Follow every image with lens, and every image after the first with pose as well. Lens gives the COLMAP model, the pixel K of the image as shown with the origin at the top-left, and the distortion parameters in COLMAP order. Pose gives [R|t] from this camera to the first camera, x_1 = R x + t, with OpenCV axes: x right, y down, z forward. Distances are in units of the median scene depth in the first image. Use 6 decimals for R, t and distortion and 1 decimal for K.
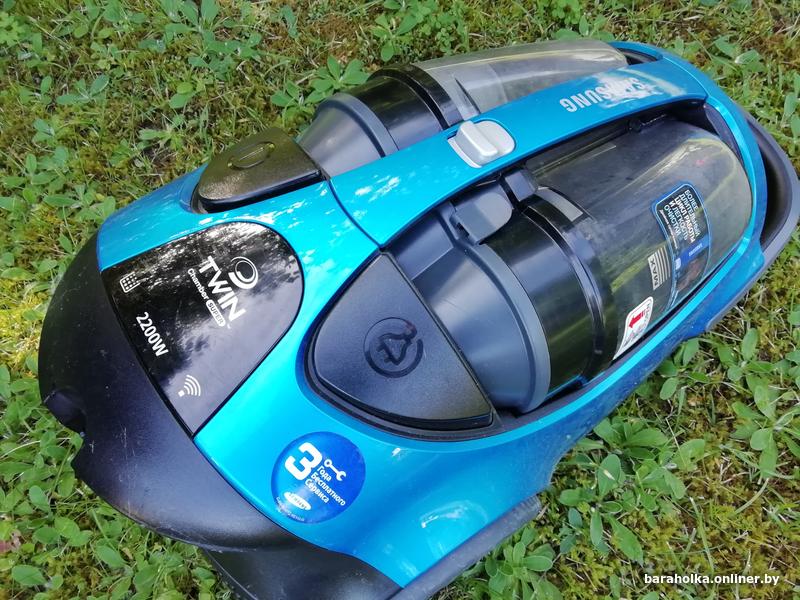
lens RADIAL K [[648.3, 0, 400.3], [0, 648.3, 295.7], [0, 0, 1]] dist [0.009781, -0.008613]
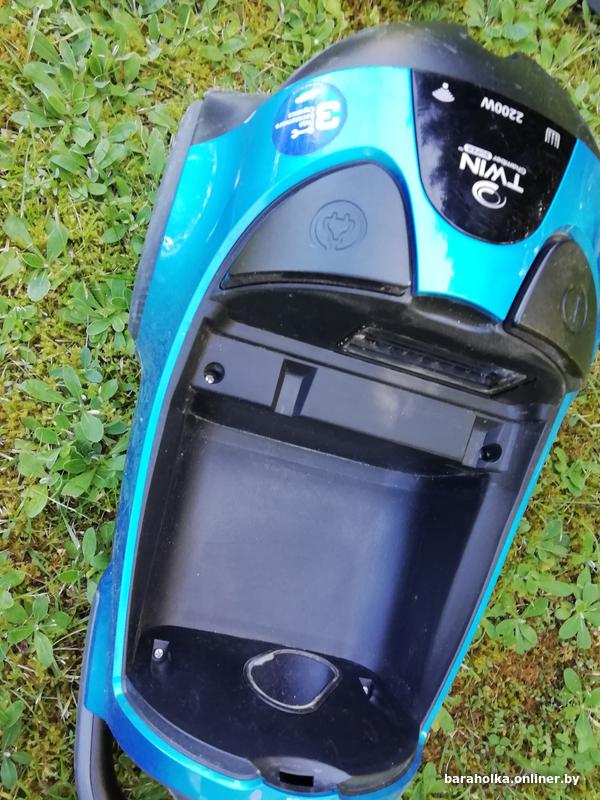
lens RADIAL K [[648.3, 0, 300.1], [0, 648.3, 402.9], [0, 0, 1]] dist [0.009781, -0.008613]
pose [[-0.740042, 0.640719, -0.204492, 0.272091], [-0.668281, -0.666276, 0.330872, -0.262023], [0.075748, 0.381517, 0.921253, 0.080386]]
